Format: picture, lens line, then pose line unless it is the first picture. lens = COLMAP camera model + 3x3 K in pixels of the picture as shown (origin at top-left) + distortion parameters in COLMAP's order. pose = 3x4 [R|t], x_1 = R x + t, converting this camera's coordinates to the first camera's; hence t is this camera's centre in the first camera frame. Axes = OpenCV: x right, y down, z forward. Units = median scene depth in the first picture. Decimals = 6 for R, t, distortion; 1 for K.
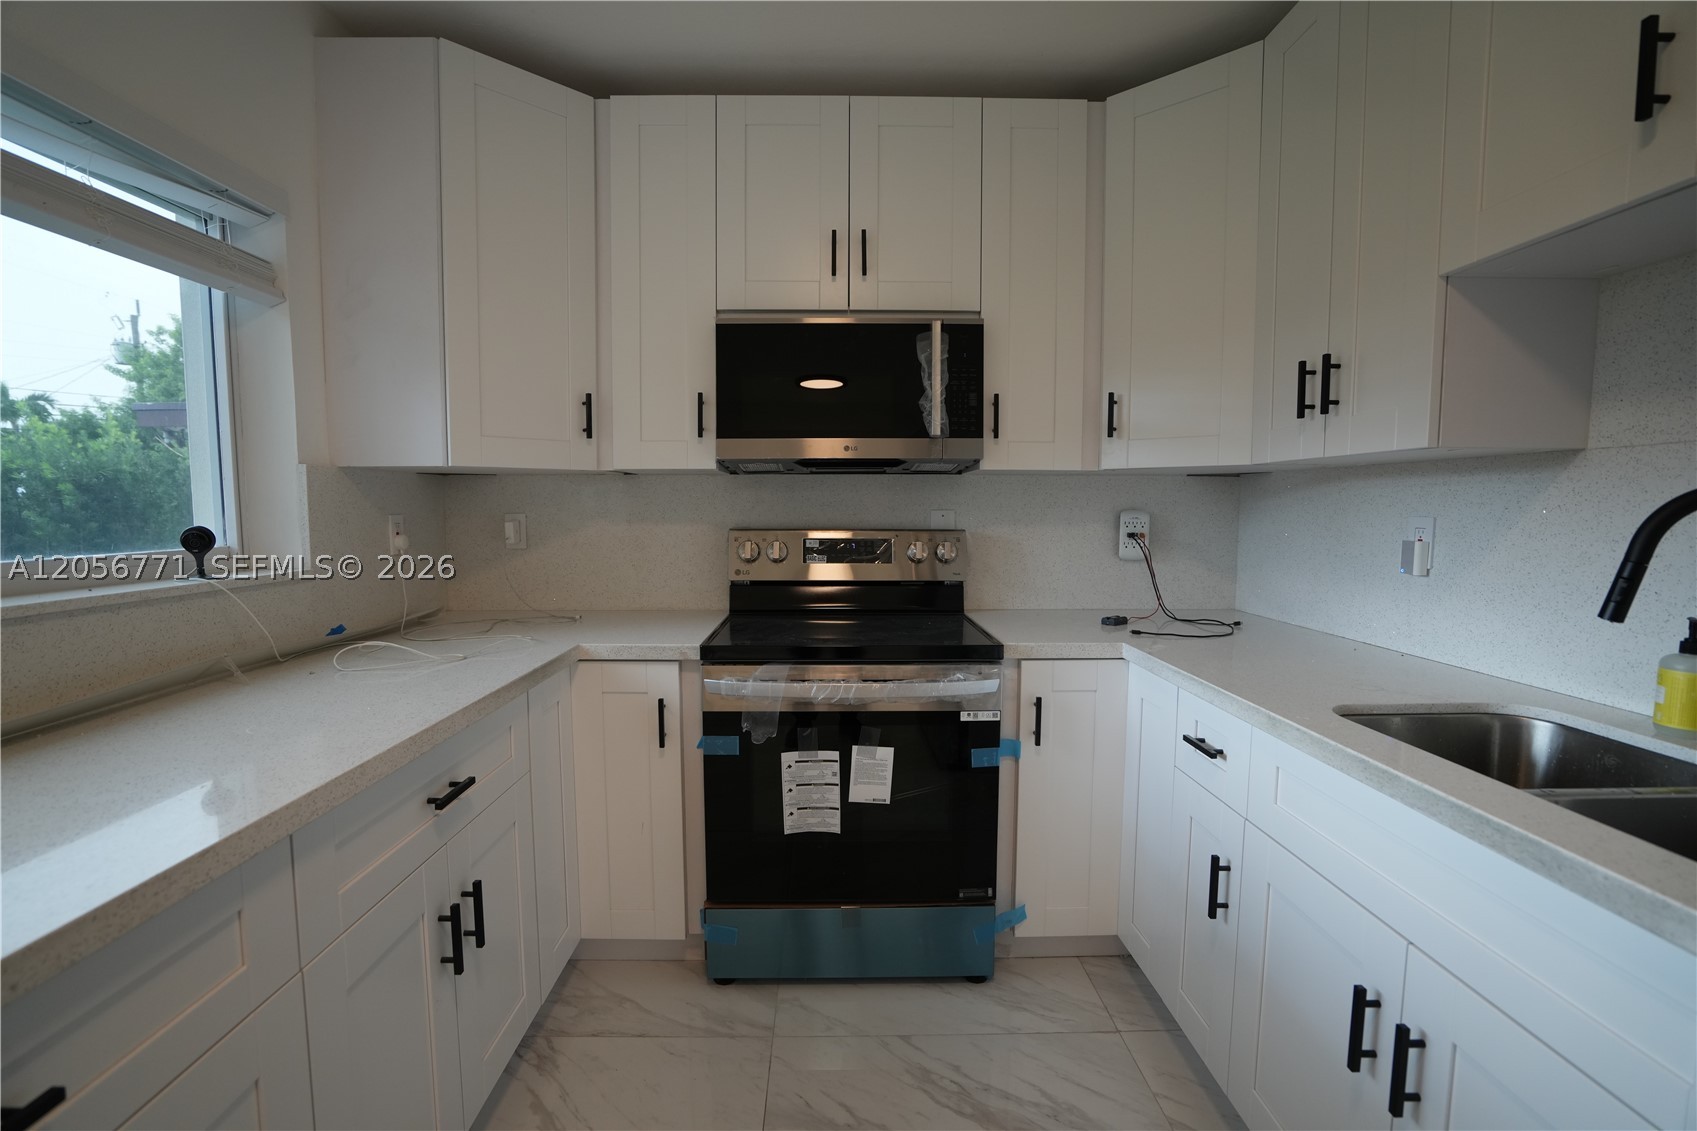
lens RADIAL K [[782.6, 0, 846.0], [0, 782.6, 570.7], [0, 0, 1]] dist [-0.049063, 0.018157]
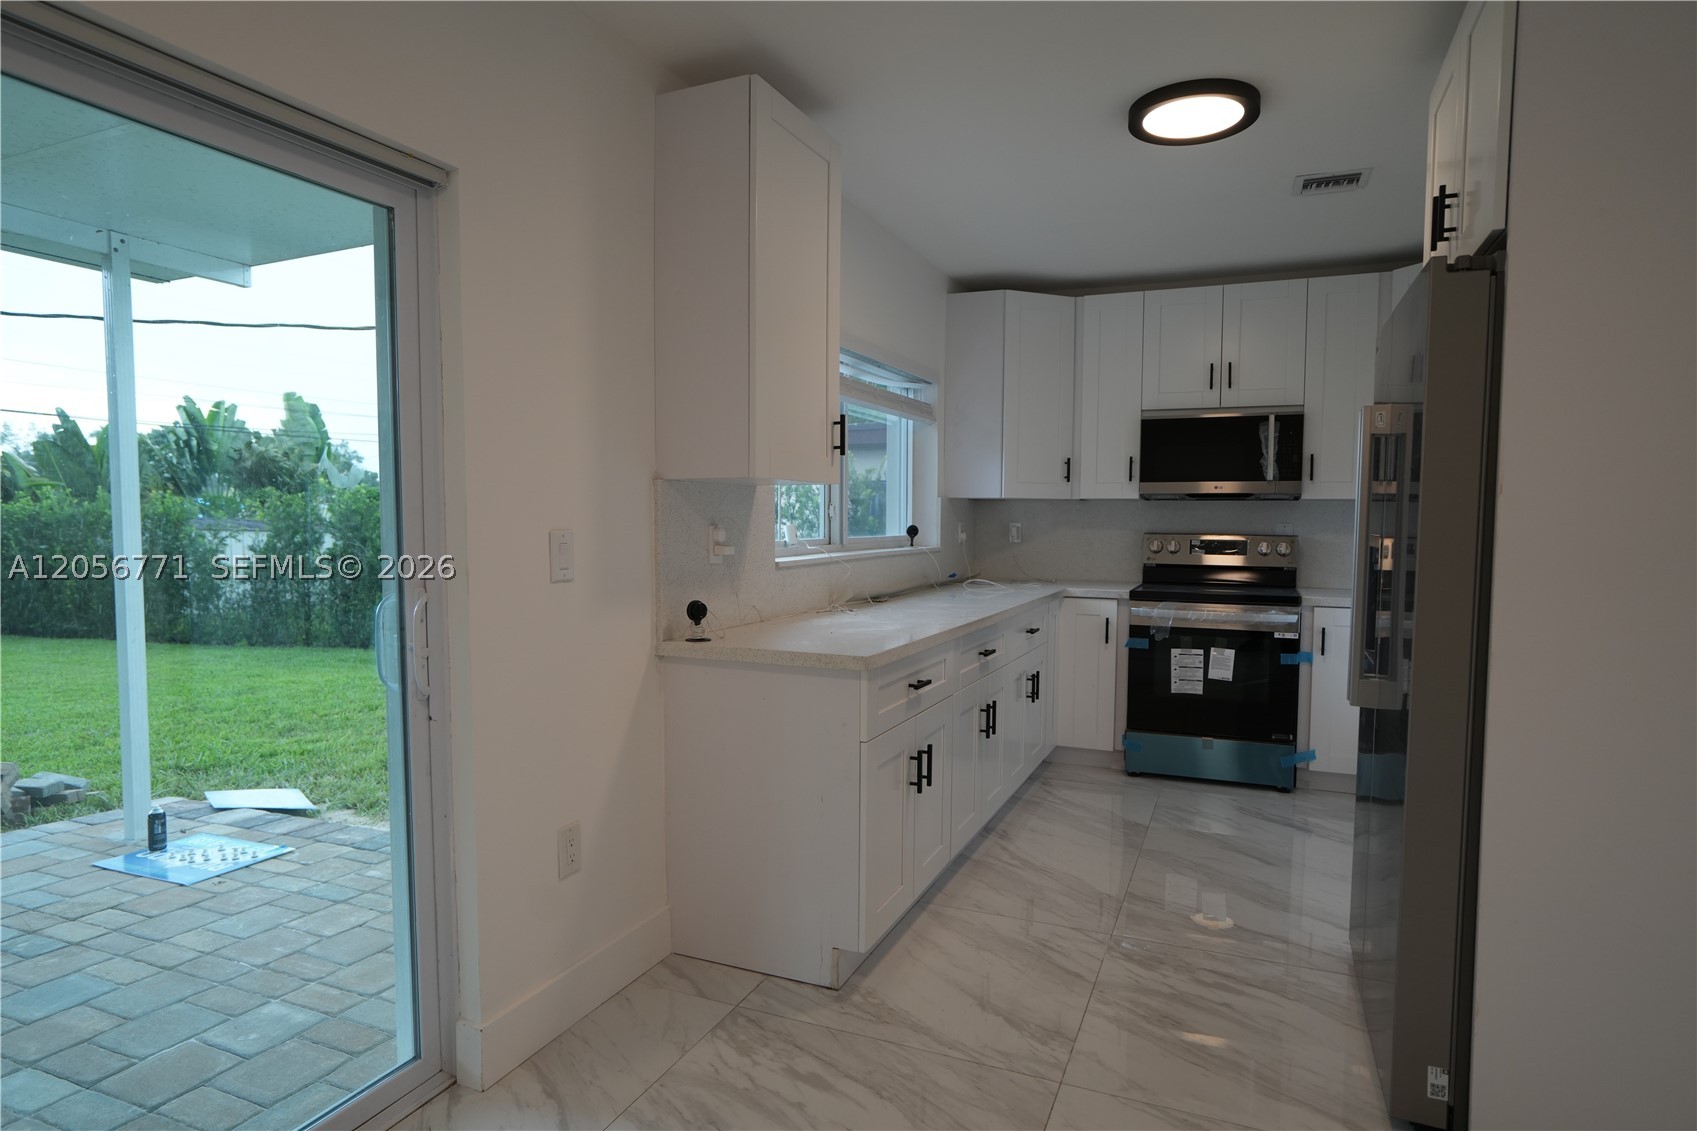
lens RADIAL K [[962.1, 0, 845.3], [0, 962.1, 563.3], [0, 0, 1]] dist [-0.020241, 0.014987]
pose [[0.910130, 0.026755, -0.413458, 0.154680], [-0.042552, 0.998672, -0.029042, 0.125810], [0.412132, 0.044025, 0.910060, -1.452331]]
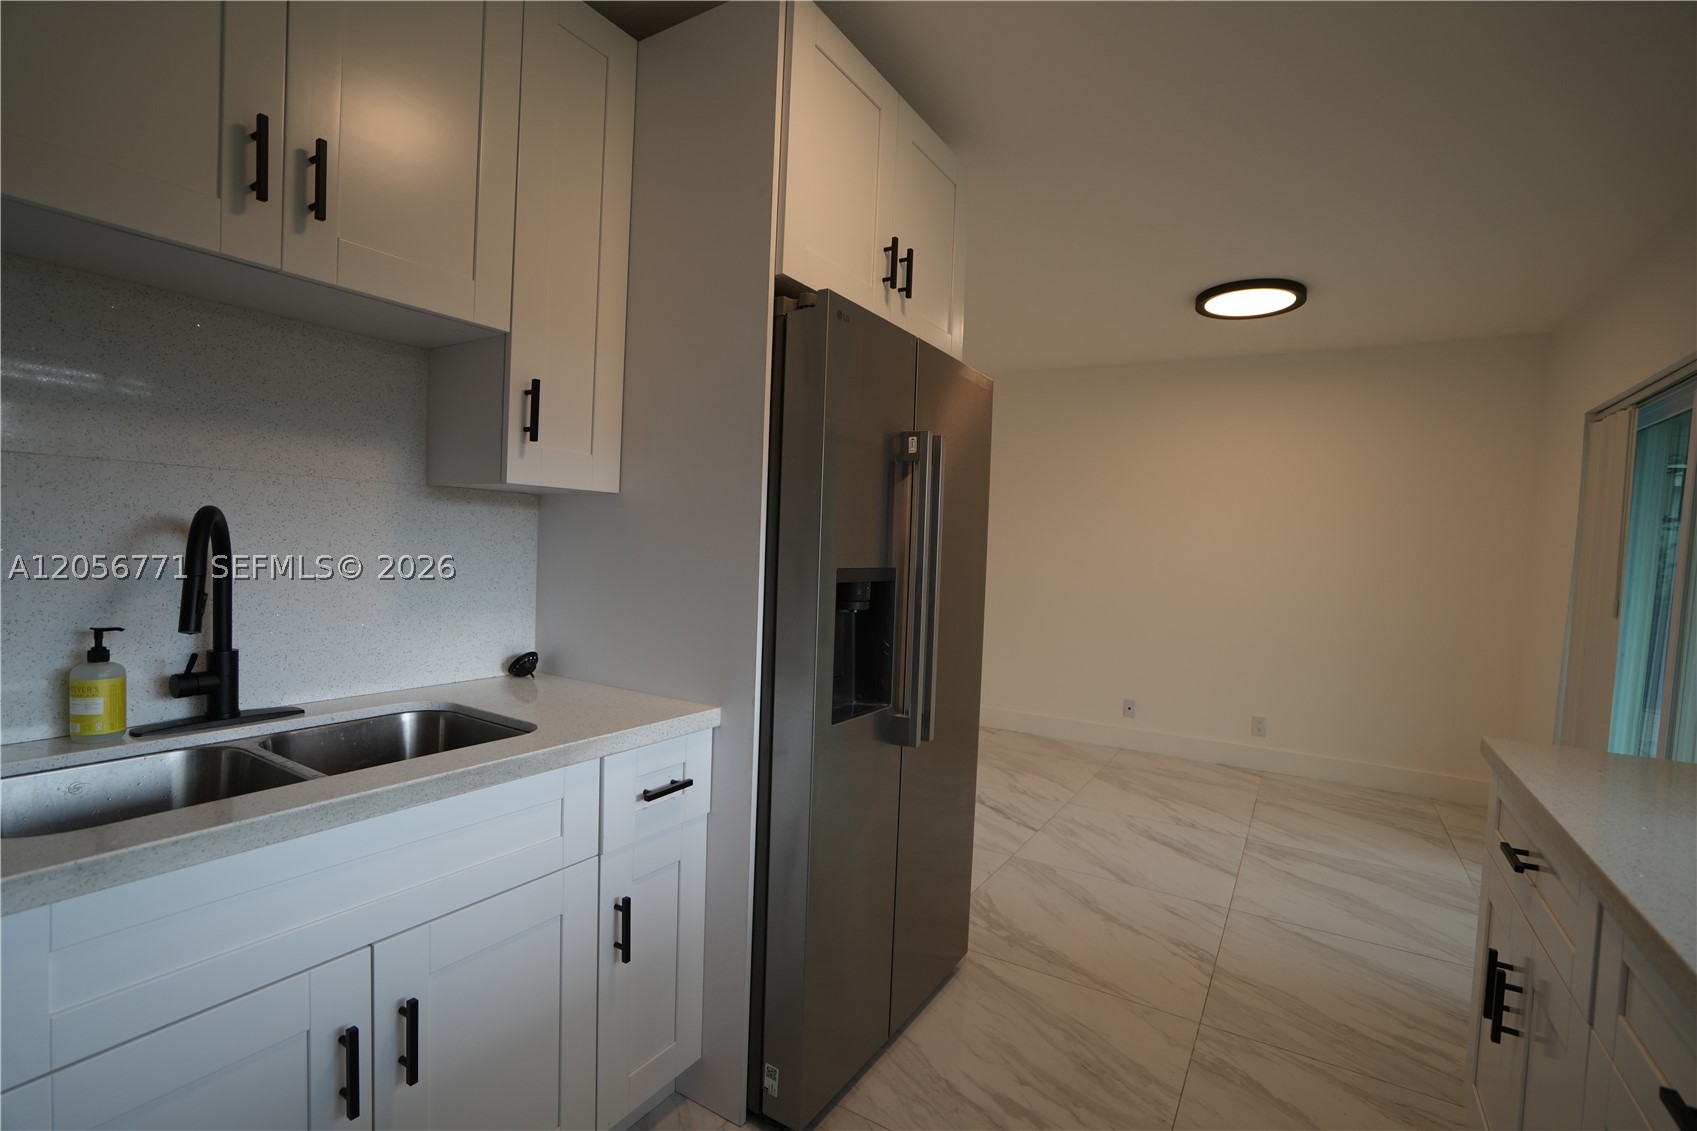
lens RADIAL K [[782.6, 0, 842.2], [0, 782.6, 573.2], [0, 0, 1]] dist [-0.049063, 0.018157]
pose [[-0.836867, -0.053144, 0.544820, -0.188759], [0.008111, 0.993963, 0.109414, -0.071523], [-0.547346, 0.095984, -0.831384, 0.776566]]
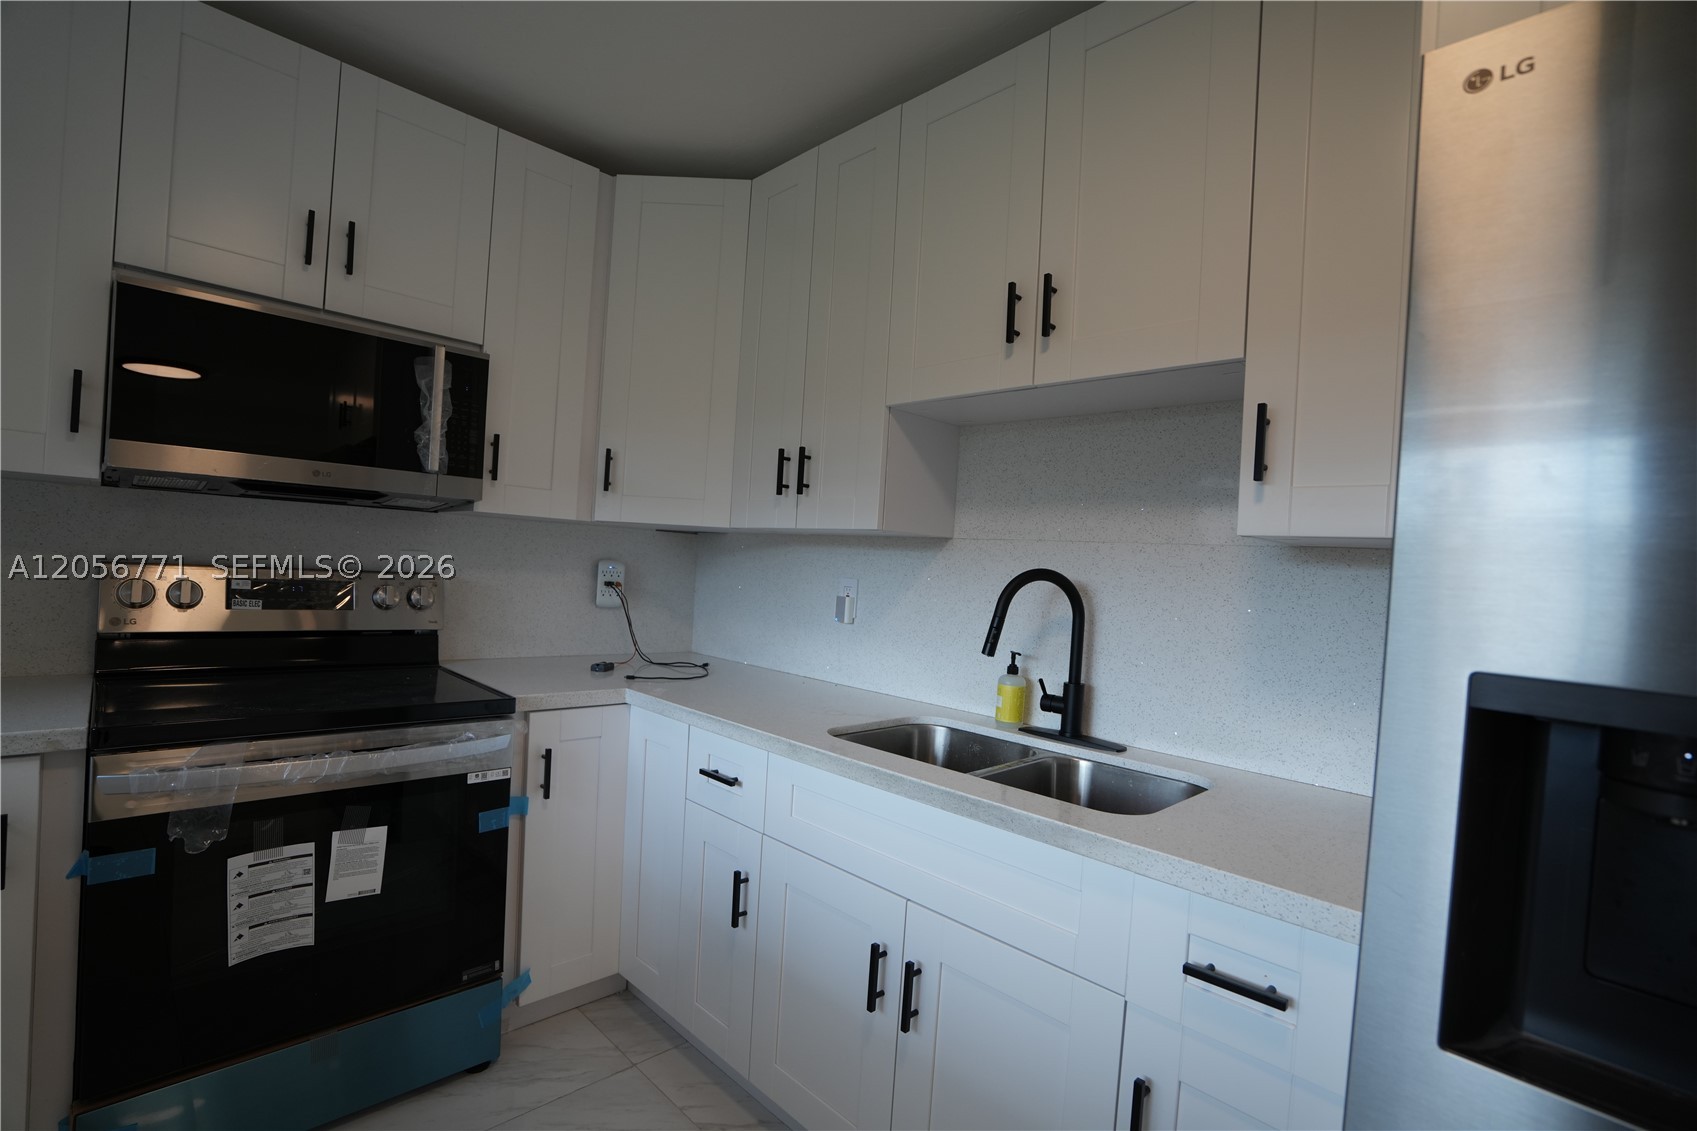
lens RADIAL K [[782.6, 0, 836.1], [0, 782.6, 572.7], [0, 0, 1]] dist [-0.049063, 0.018157]
pose [[0.730159, 0.035135, 0.682373, -0.165222], [-0.002281, 0.998797, -0.048987, -0.012886], [-0.683273, 0.034212, 0.729361, 0.031925]]
